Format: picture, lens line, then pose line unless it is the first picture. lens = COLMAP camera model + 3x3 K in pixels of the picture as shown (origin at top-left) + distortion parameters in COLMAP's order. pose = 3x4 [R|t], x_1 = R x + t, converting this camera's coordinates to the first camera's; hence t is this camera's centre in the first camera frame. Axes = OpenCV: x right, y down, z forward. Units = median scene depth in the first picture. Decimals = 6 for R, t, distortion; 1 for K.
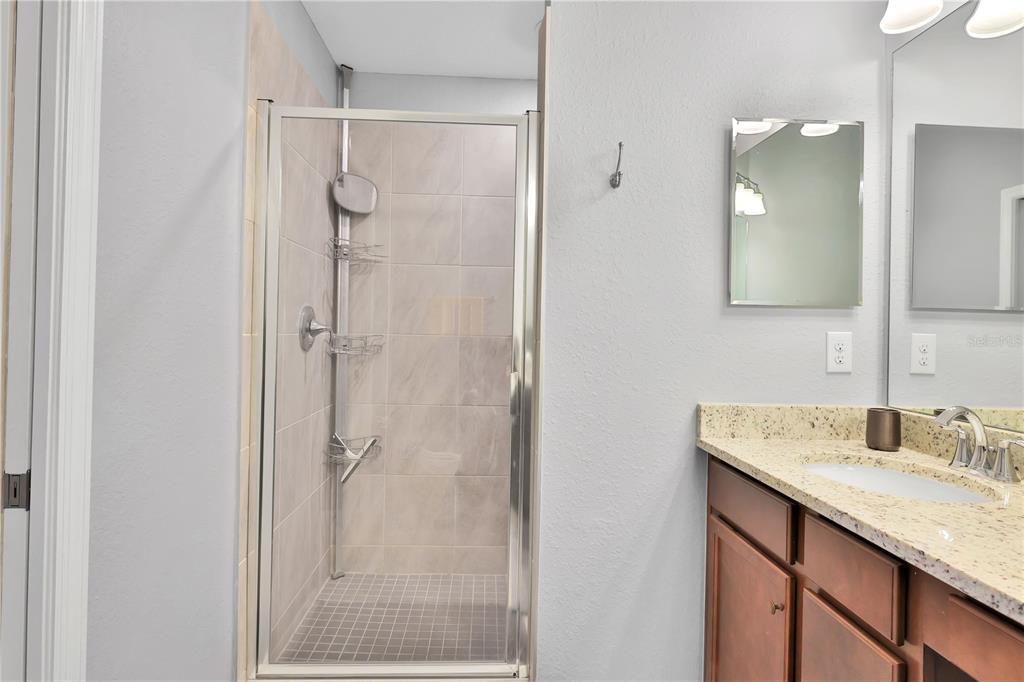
lens RADIAL K [[545.5, 0, 507.7], [0, 545.5, 330.4], [0, 0, 1]] dist [0.000246, 0.000195]
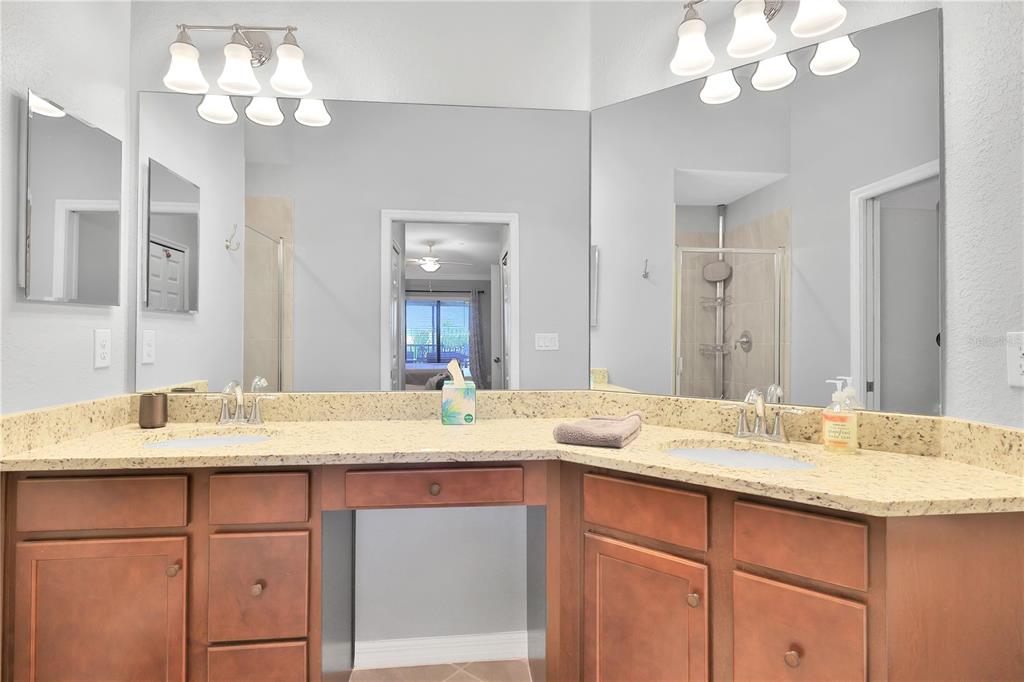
lens RADIAL K [[545.5, 0, 507.7], [0, 545.5, 330.4], [0, 0, 1]] dist [0.000246, 0.000195]
pose [[-0.072872, -0.008315, 0.997307, -0.525285], [-0.001822, 0.999965, 0.008204, -0.005759], [-0.997340, -0.001219, -0.072884, 0.290296]]
